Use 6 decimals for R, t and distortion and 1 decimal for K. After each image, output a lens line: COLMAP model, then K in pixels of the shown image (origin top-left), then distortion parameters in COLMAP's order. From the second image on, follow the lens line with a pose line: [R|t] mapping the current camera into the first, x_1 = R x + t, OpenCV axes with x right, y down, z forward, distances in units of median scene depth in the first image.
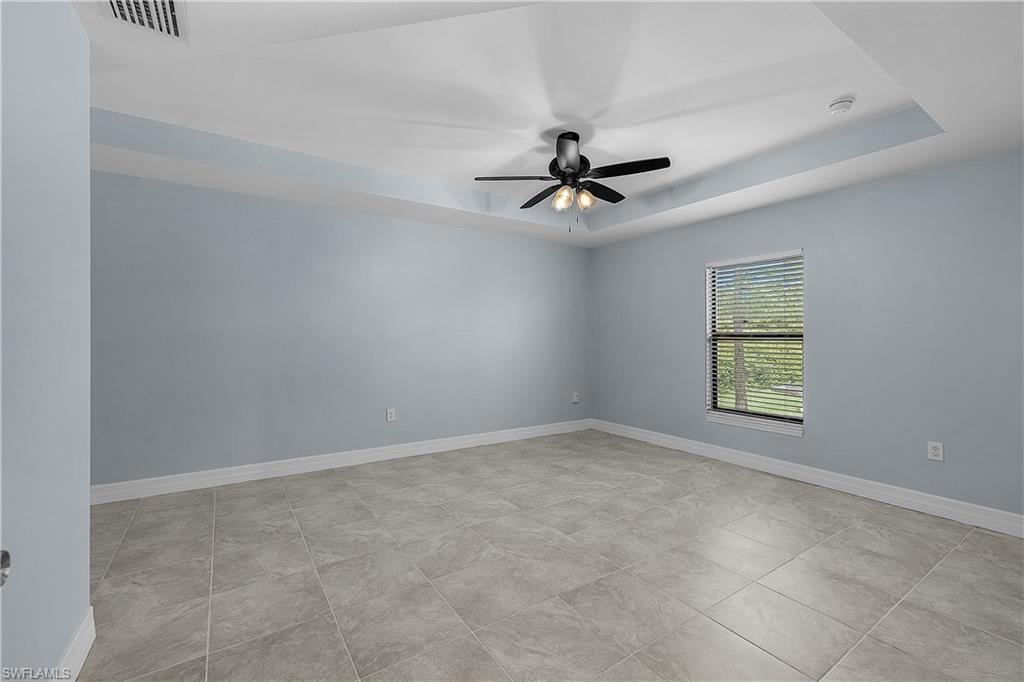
lens RADIAL K [[435.8, 0, 514.2], [0, 435.8, 339.0], [0, 0, 1]] dist [-0.000841, -0.000252]
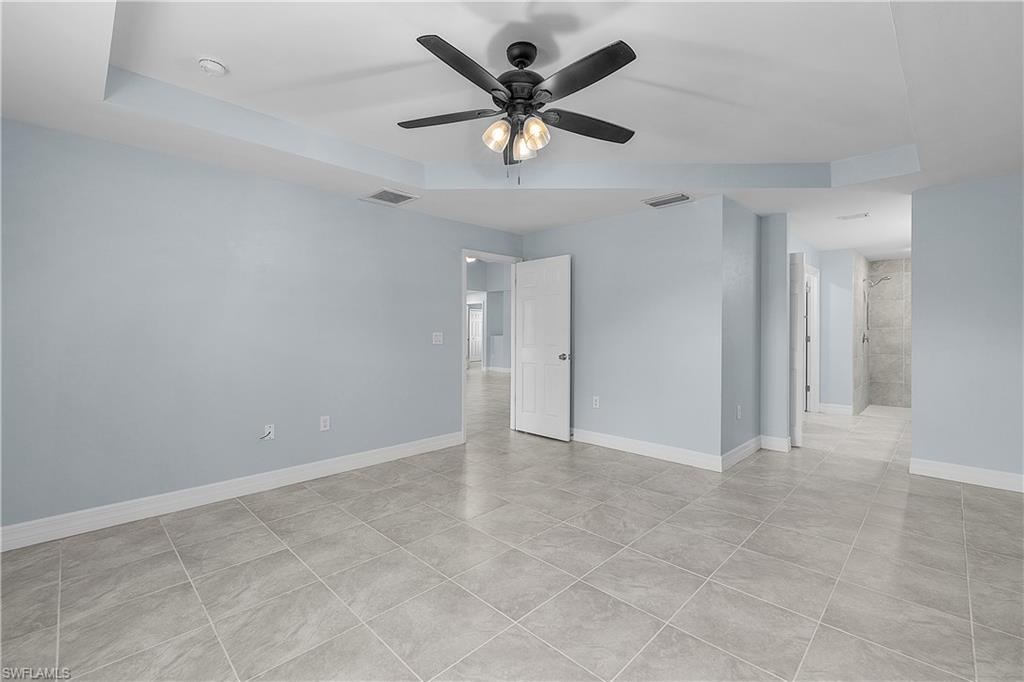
lens RADIAL K [[435.8, 0, 508.6], [0, 435.8, 330.7], [0, 0, 1]] dist [-0.000841, -0.000252]
pose [[-0.981696, -0.002410, -0.190441, 0.282270], [-0.002833, 0.999994, 0.001952, -0.007773], [0.190435, 0.002456, -0.981697, 1.740450]]
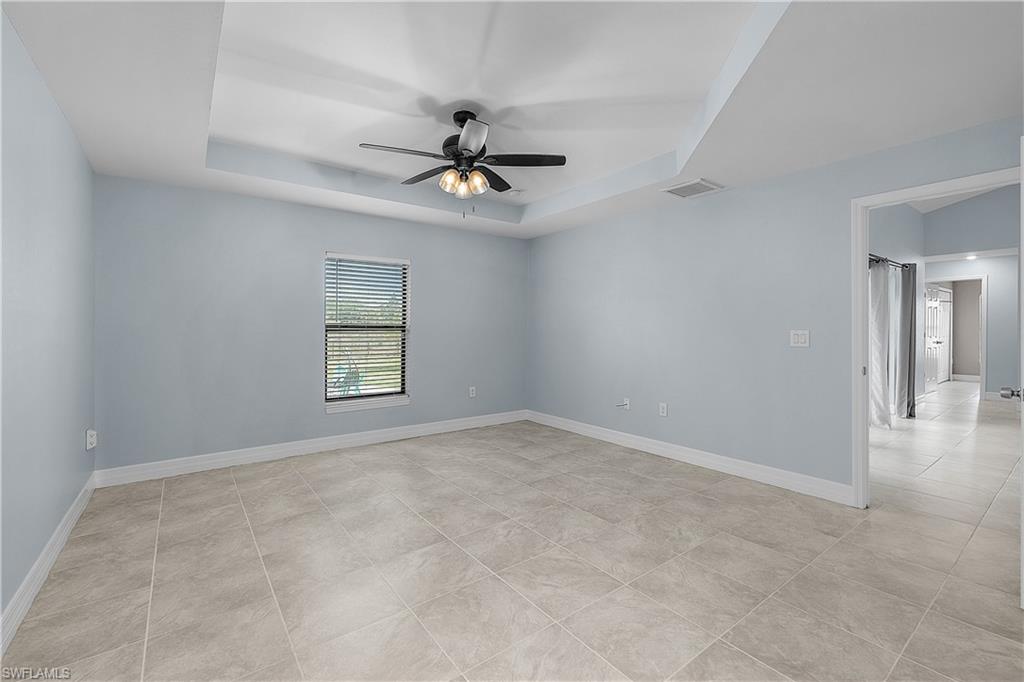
lens RADIAL K [[435.8, 0, 511.6], [0, 435.8, 334.7], [0, 0, 1]] dist [-0.000841, -0.000252]
pose [[-0.054252, -0.018166, 0.998362, -0.838131], [0.003508, 0.999825, 0.018383, -0.009227], [-0.998521, 0.004499, -0.054179, 0.966164]]
